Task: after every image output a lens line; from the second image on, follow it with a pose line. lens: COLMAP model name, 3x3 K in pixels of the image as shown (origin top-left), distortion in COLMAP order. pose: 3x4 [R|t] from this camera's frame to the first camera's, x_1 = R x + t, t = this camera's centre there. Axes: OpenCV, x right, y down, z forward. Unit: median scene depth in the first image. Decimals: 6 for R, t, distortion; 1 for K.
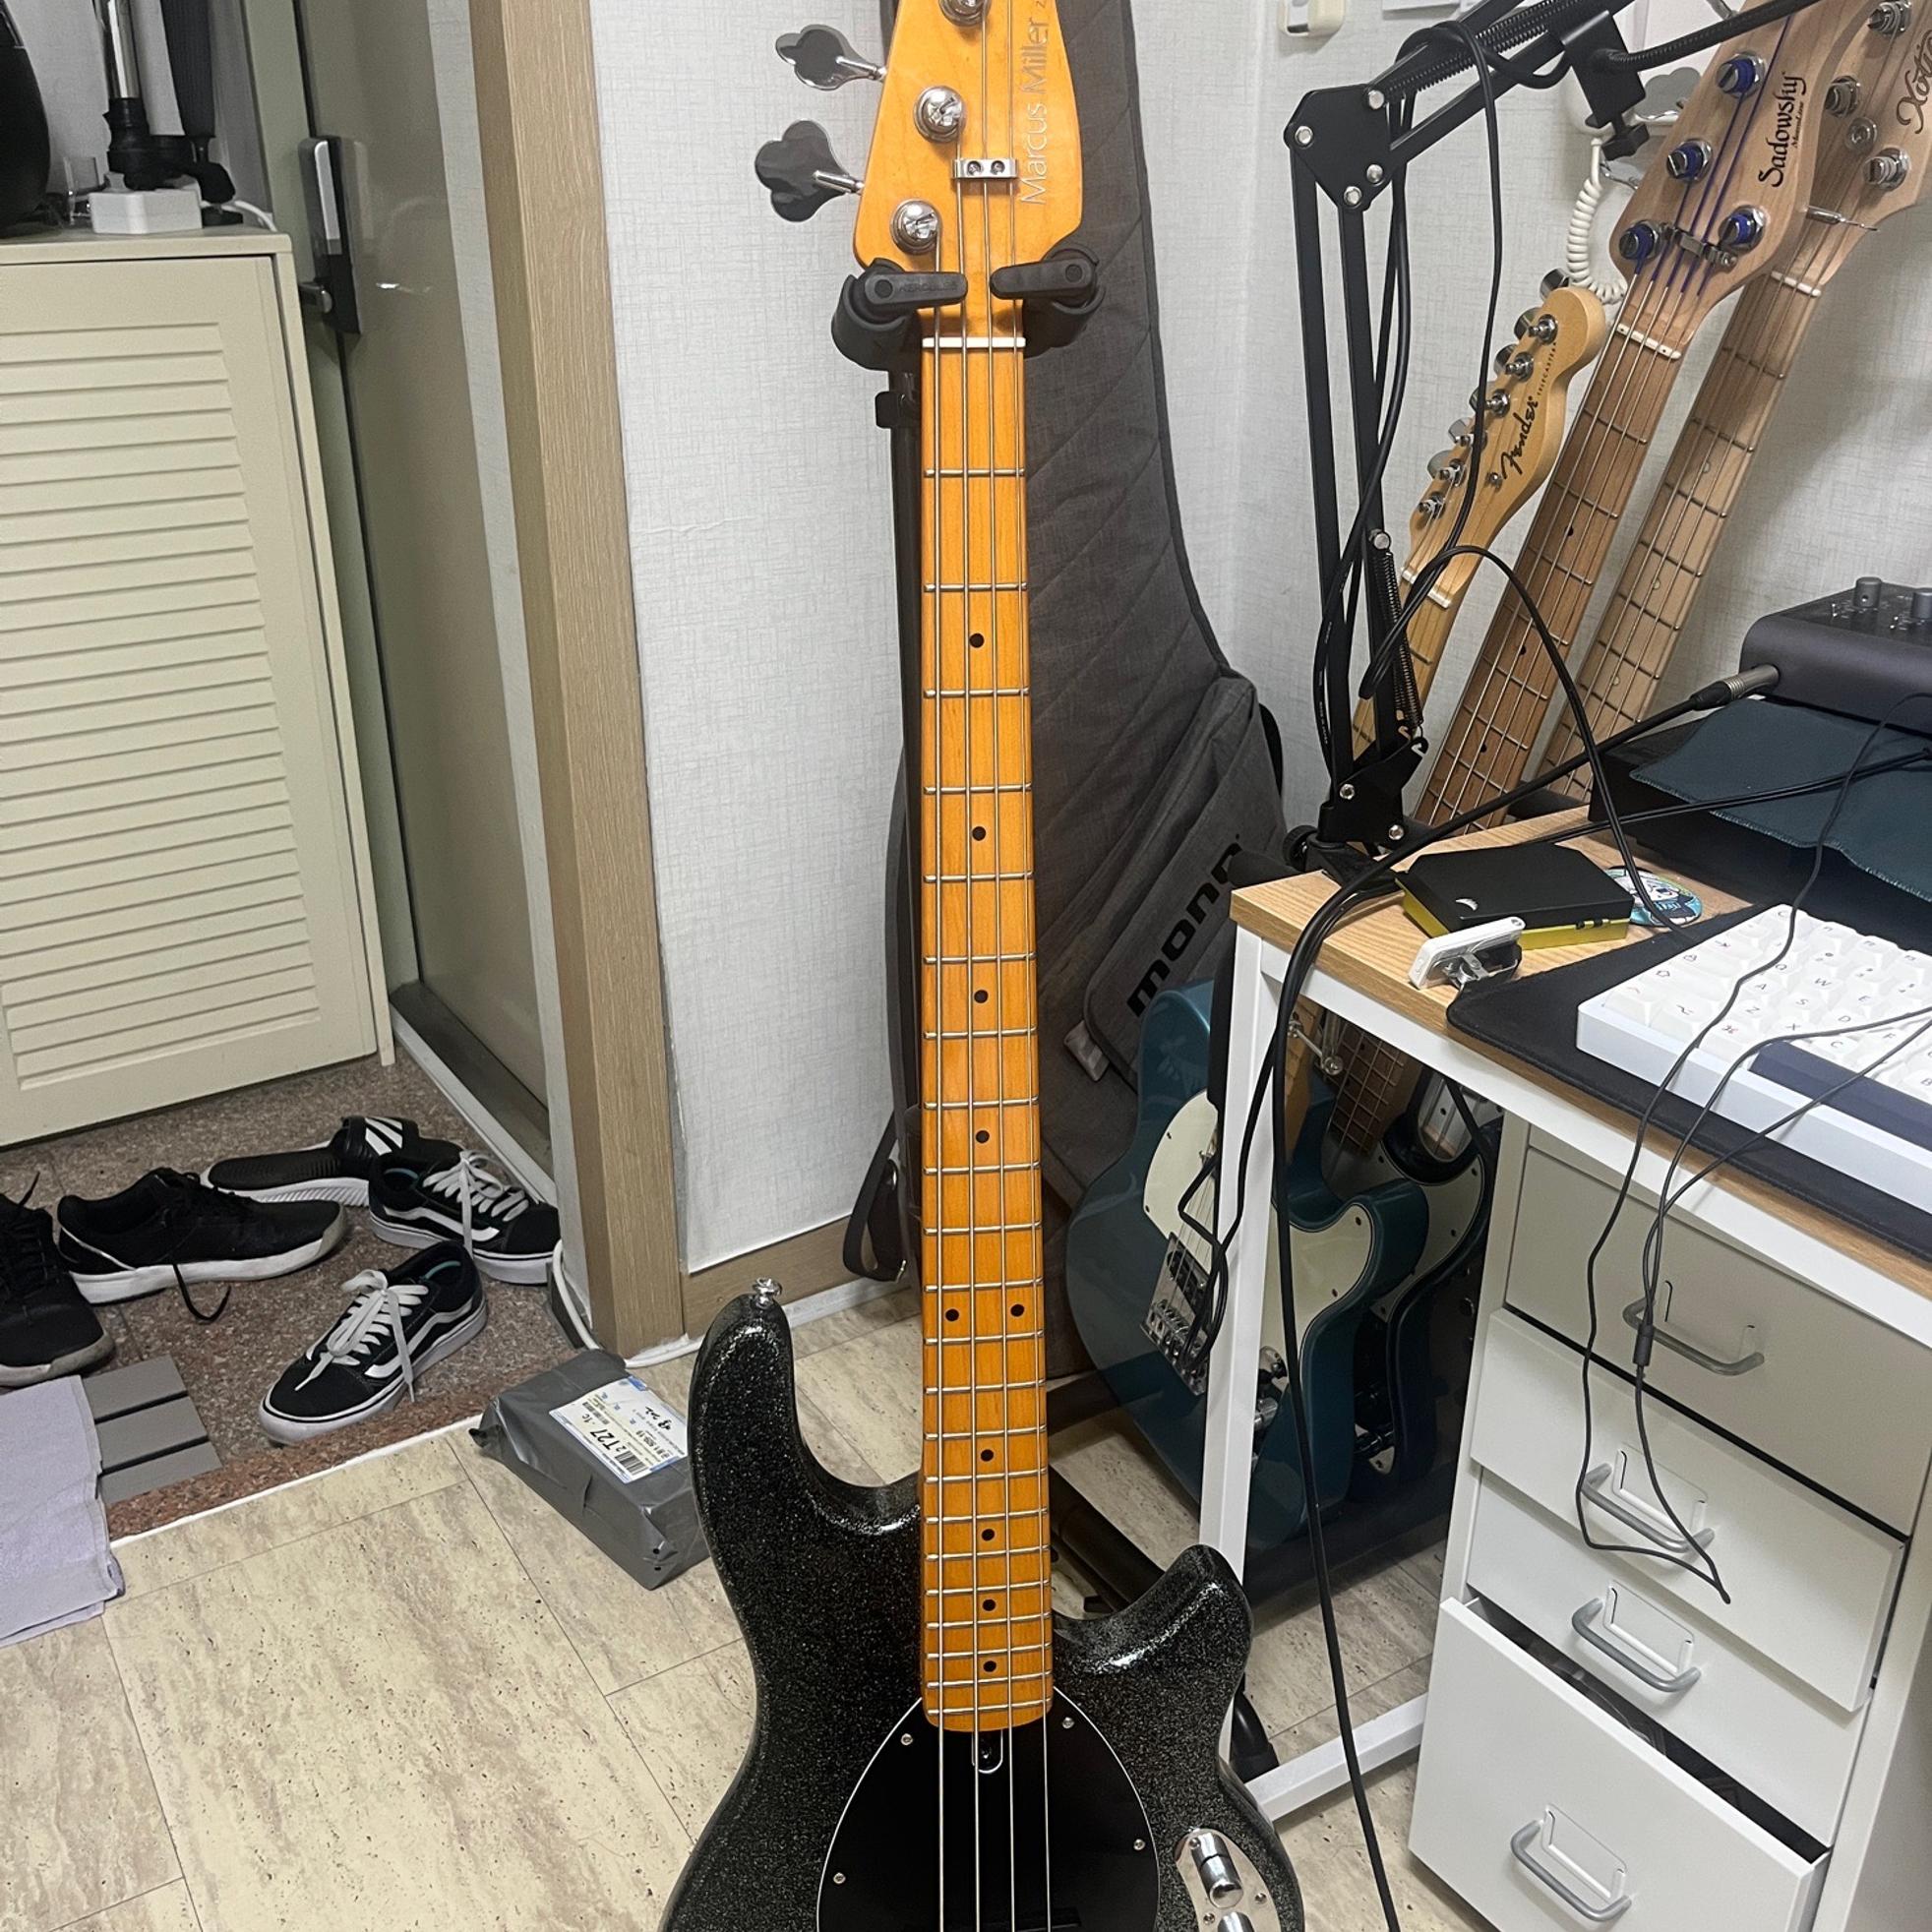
lens RADIAL K [[1876.6, 0, 962.8], [0, 1876.6, 979.5], [0, 0, 1]] dist [0.024468, -0.037066]
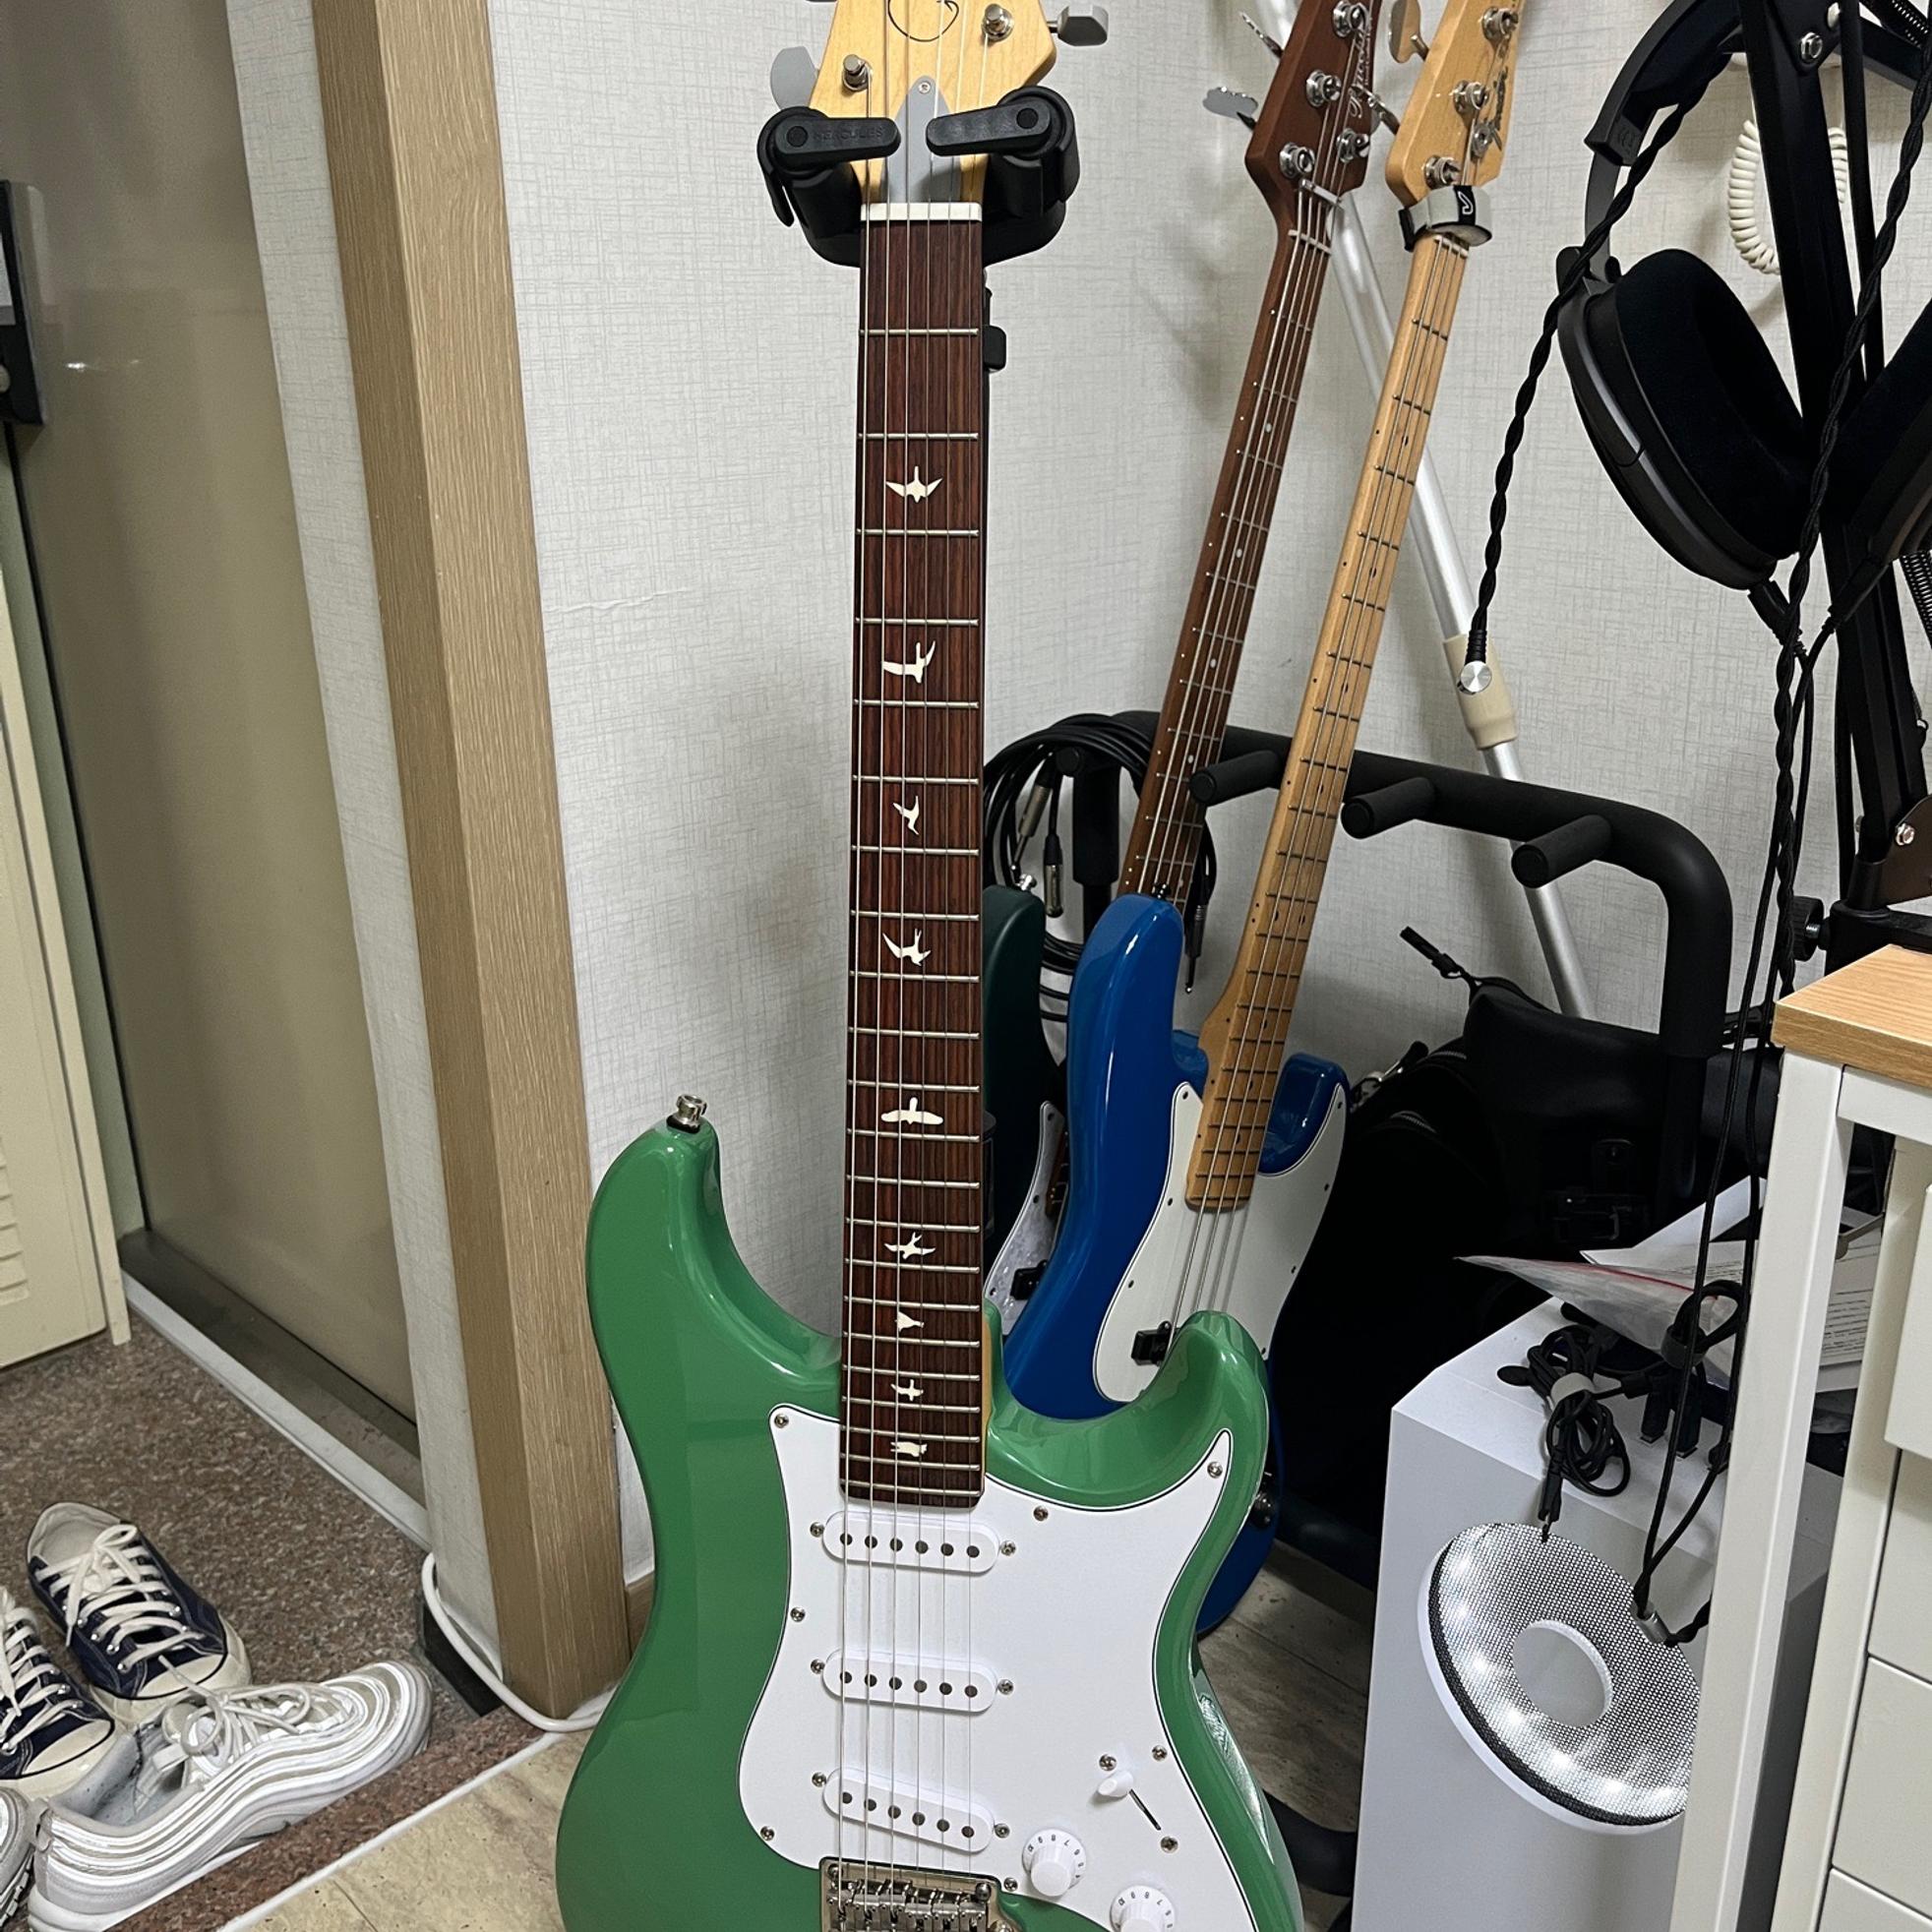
lens RADIAL K [[1899.5, 0, 960.6], [0, 1899.5, 983.7], [0, 0, 1]] dist [0.011099, -0.003541]
pose [[0.979158, -0.081831, 0.185887, -0.161604], [0.096297, 0.992877, -0.070159, -0.022217], [-0.178821, 0.086597, 0.980063, 0.239039]]
